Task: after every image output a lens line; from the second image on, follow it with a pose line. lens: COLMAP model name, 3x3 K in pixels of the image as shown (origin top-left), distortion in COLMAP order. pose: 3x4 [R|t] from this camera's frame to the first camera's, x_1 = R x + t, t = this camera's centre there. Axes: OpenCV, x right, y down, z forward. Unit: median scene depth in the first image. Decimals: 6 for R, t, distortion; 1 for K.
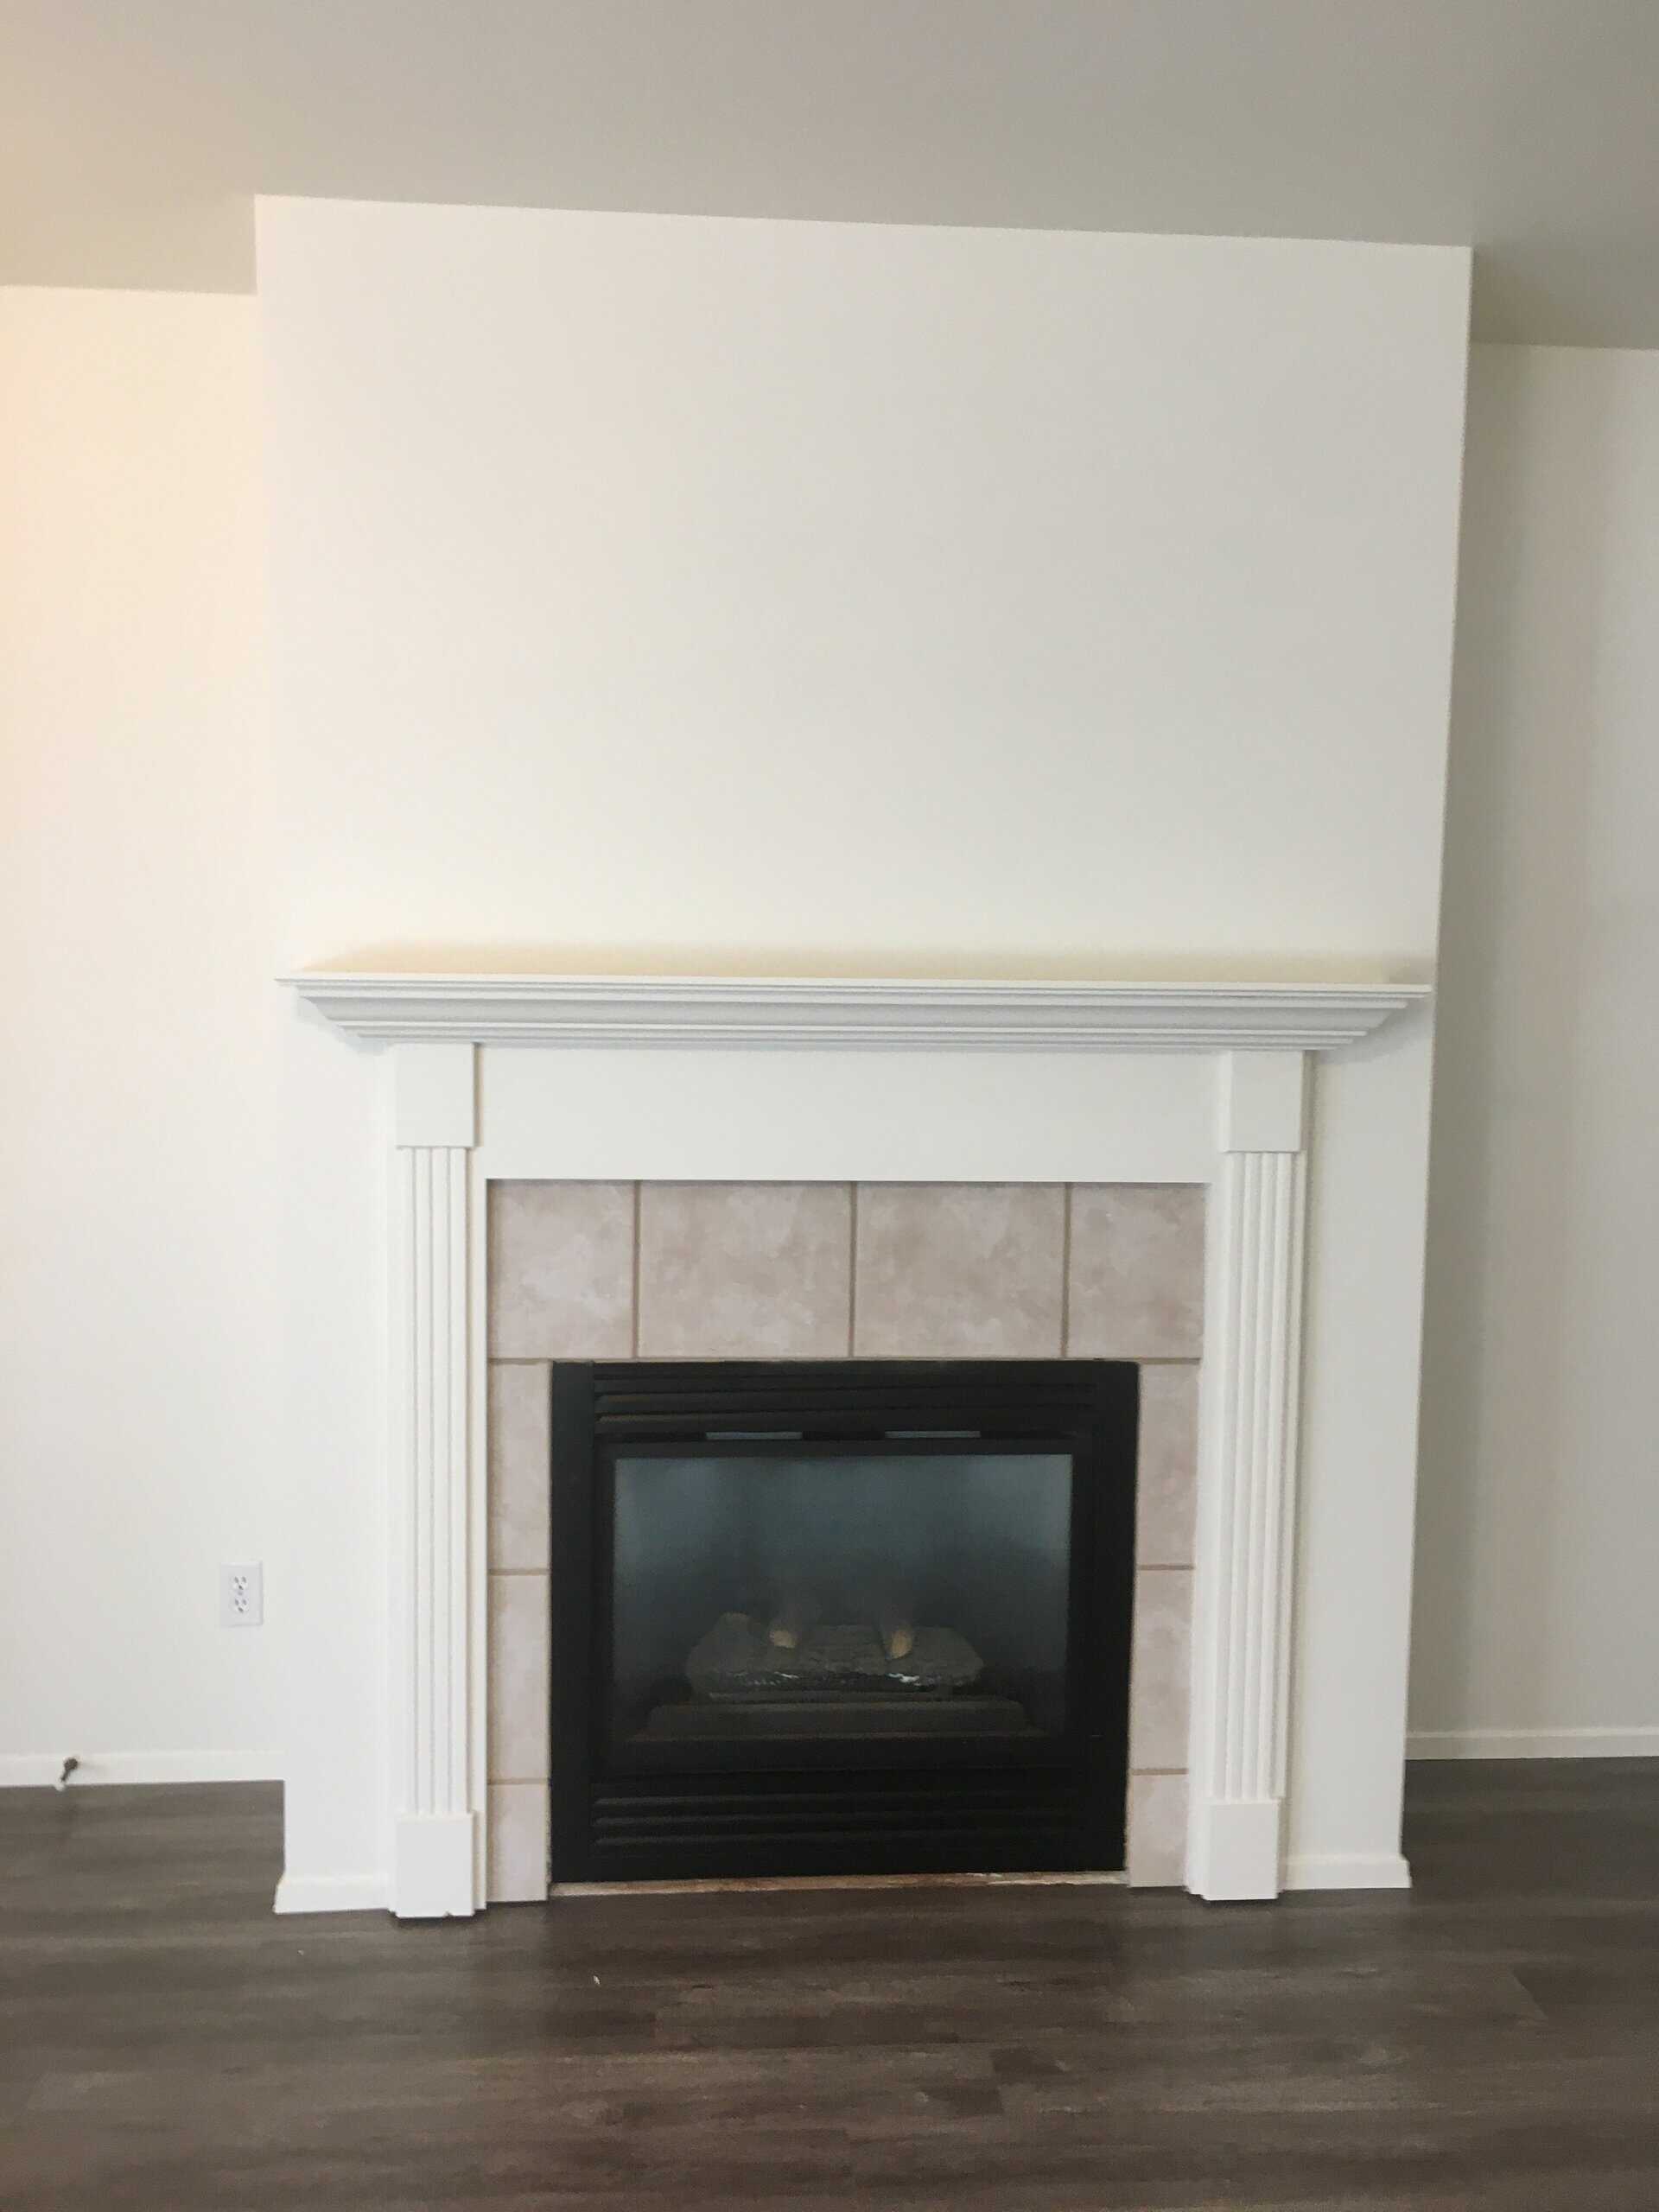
lens RADIAL K [[1899.0, 0, 829.5], [0, 1899.0, 1106.0], [0, 0, 1]] dist [0.095144, -0.128279]
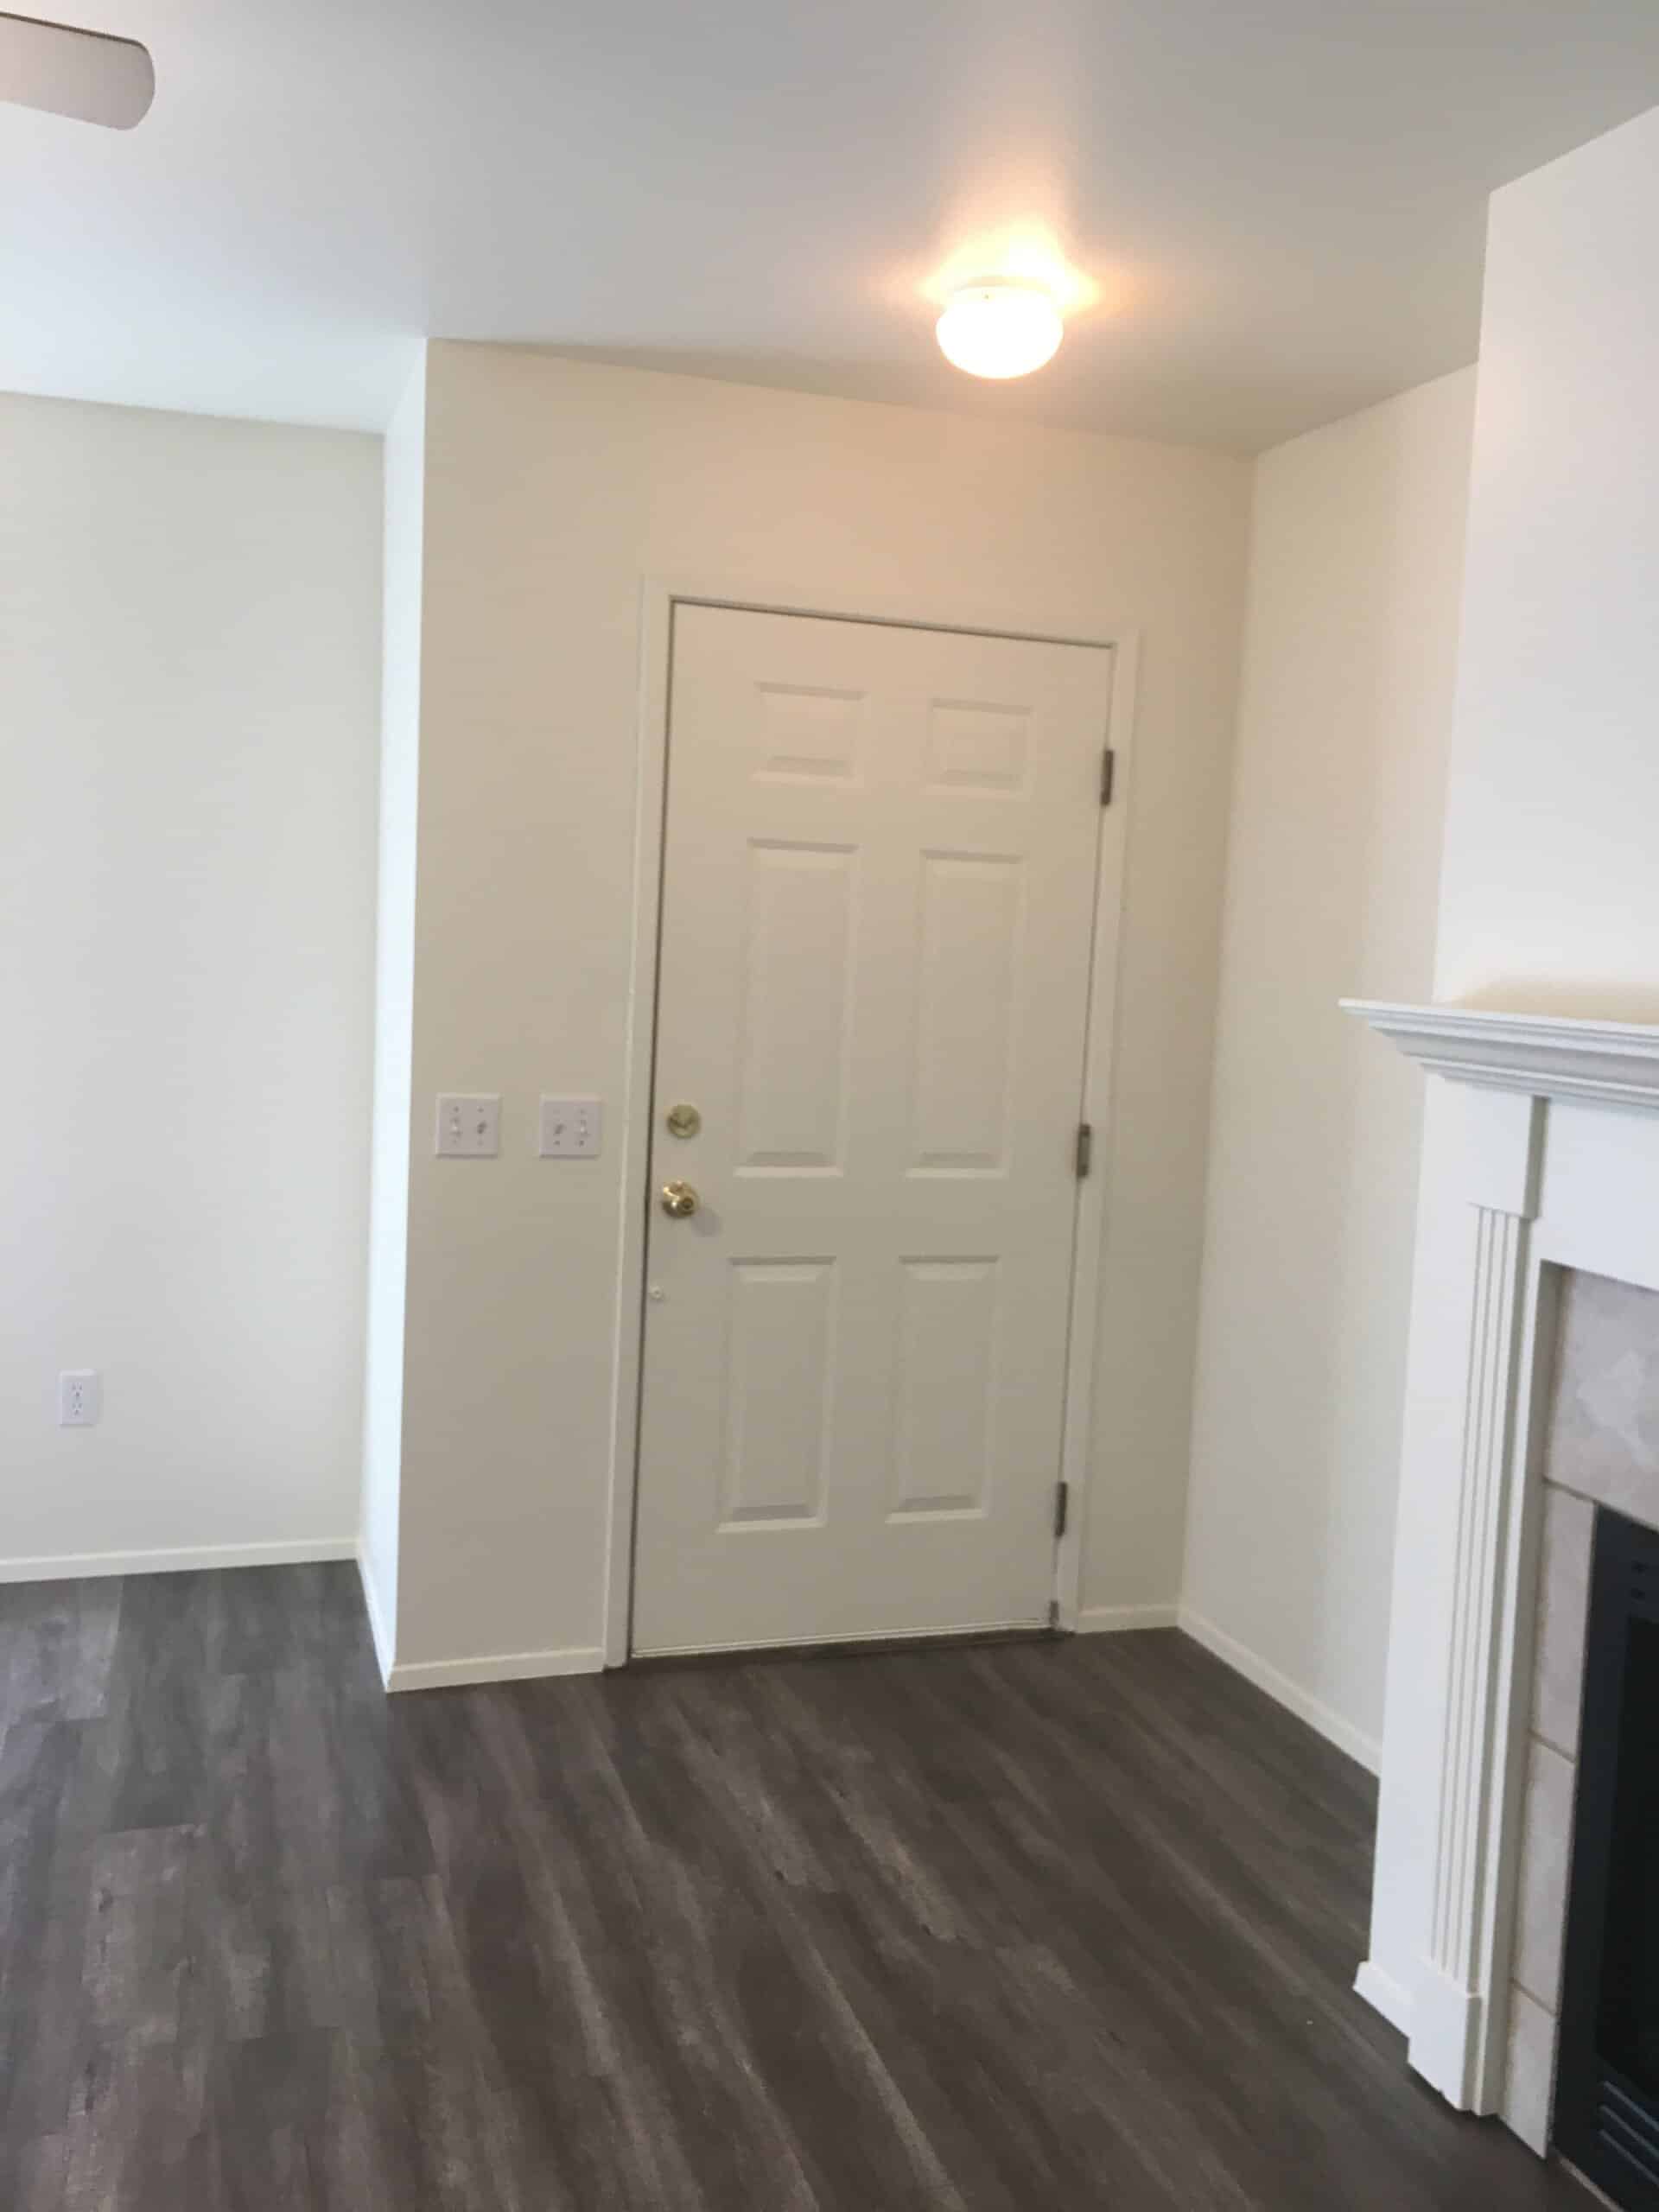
lens RADIAL K [[1899.0, 0, 829.5], [0, 1899.0, 1106.0], [0, 0, 1]] dist [0.095144, -0.128279]
pose [[0.244971, 0.091581, -0.965195, 0.536564], [-0.142204, 0.988156, 0.057668, -0.032124], [0.959045, 0.123127, 0.255093, 0.456592]]
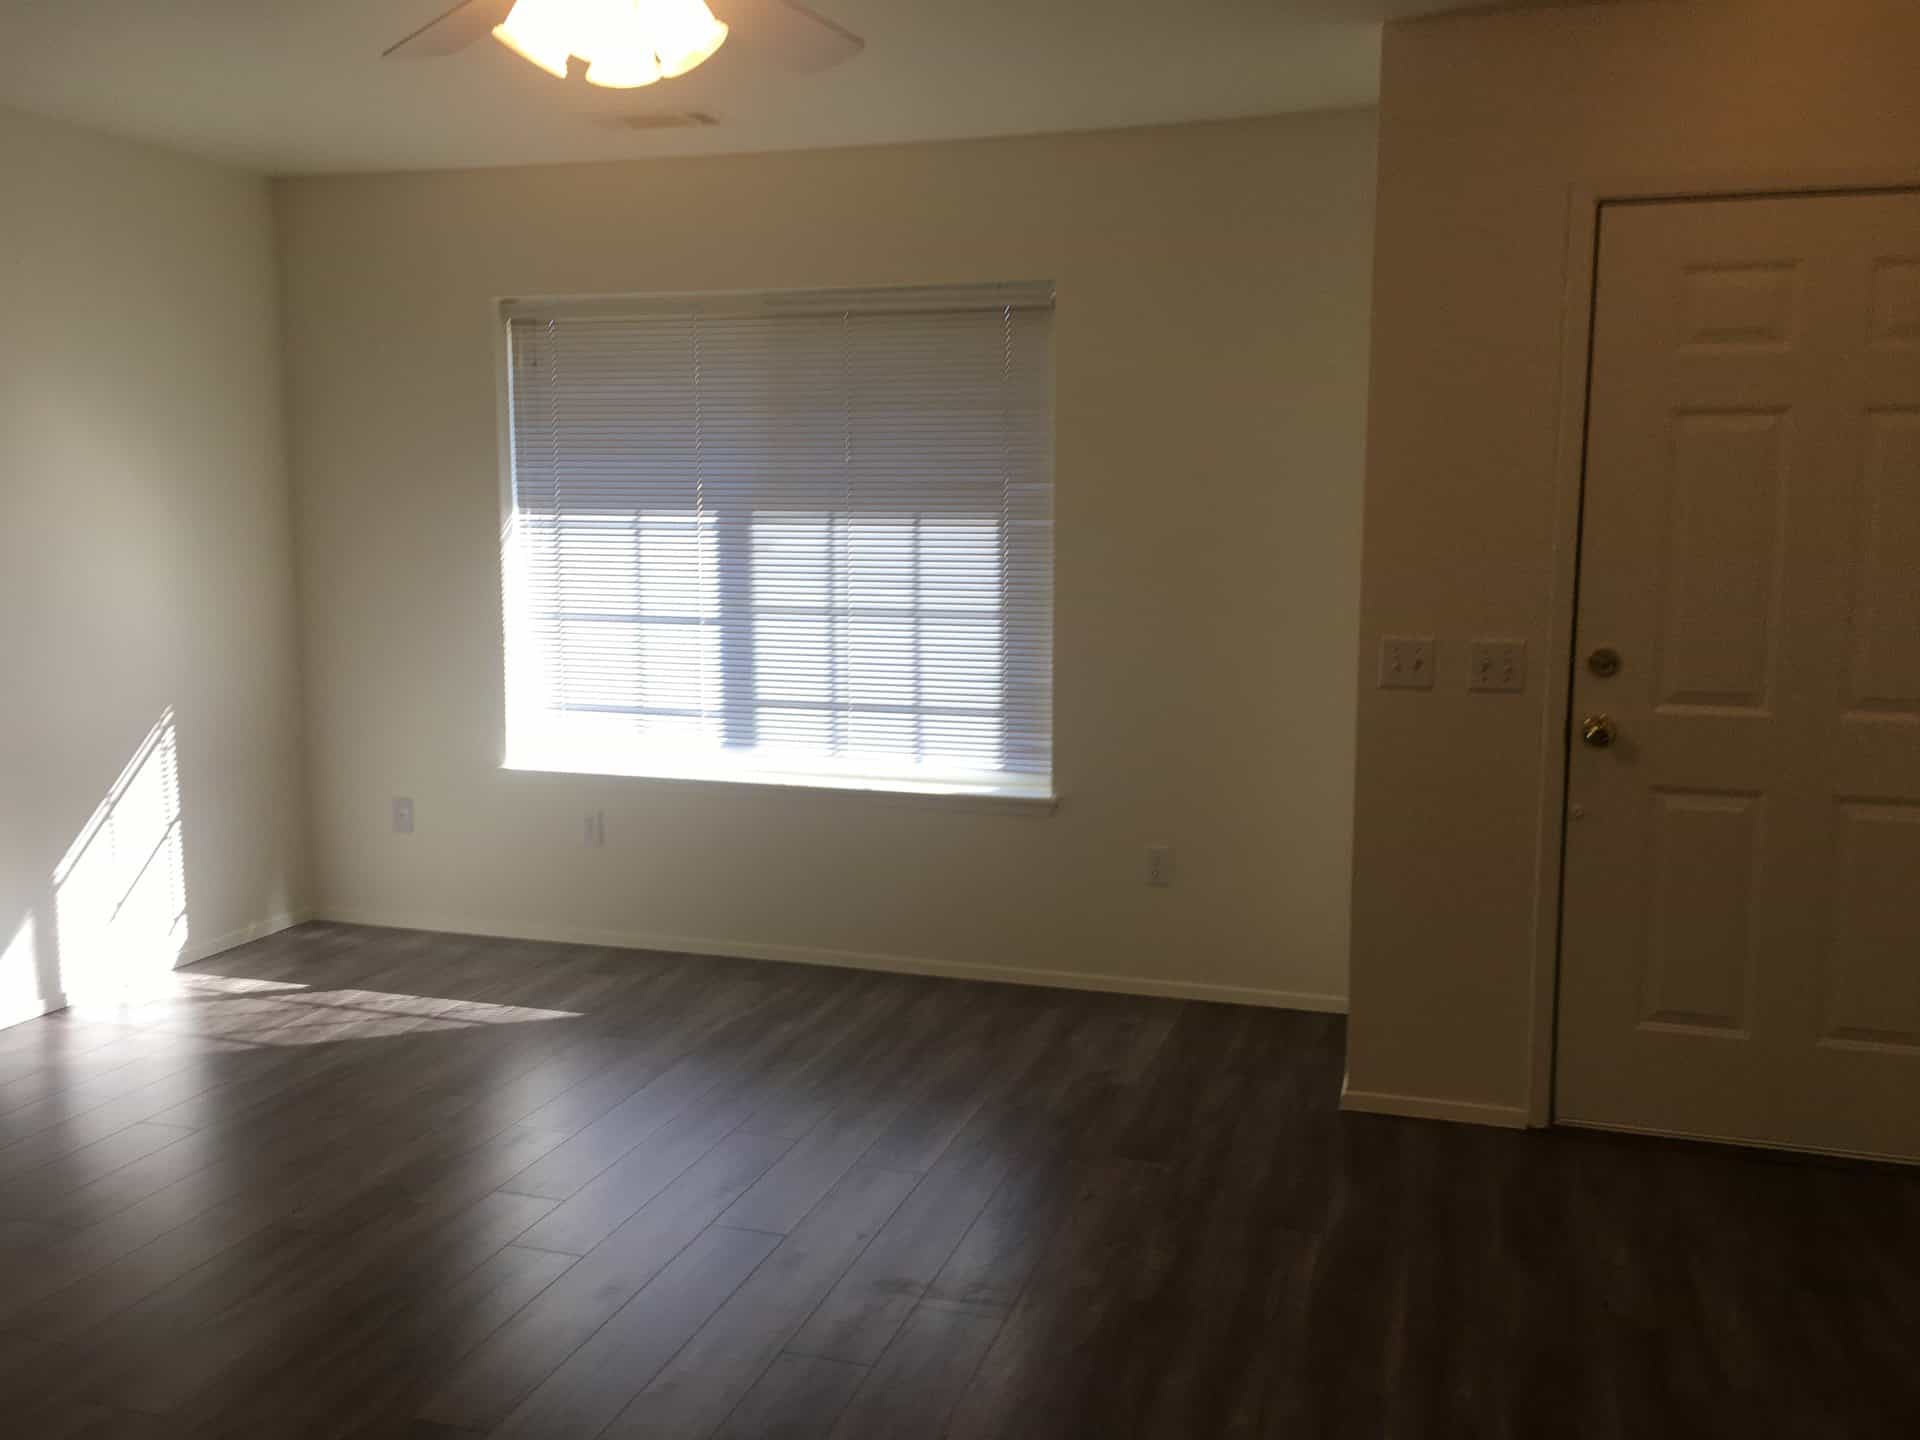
lens RADIAL K [[1648.3, 0, 960.0], [0, 1648.3, 720.0], [0, 0, 1]] dist [0.095144, -0.128279]
pose [[-0.366588, 0.106762, -0.924238, 0.642652], [-0.100647, 0.983014, 0.153472, -0.036887], [0.924924, 0.149283, -0.349616, 0.684900]]
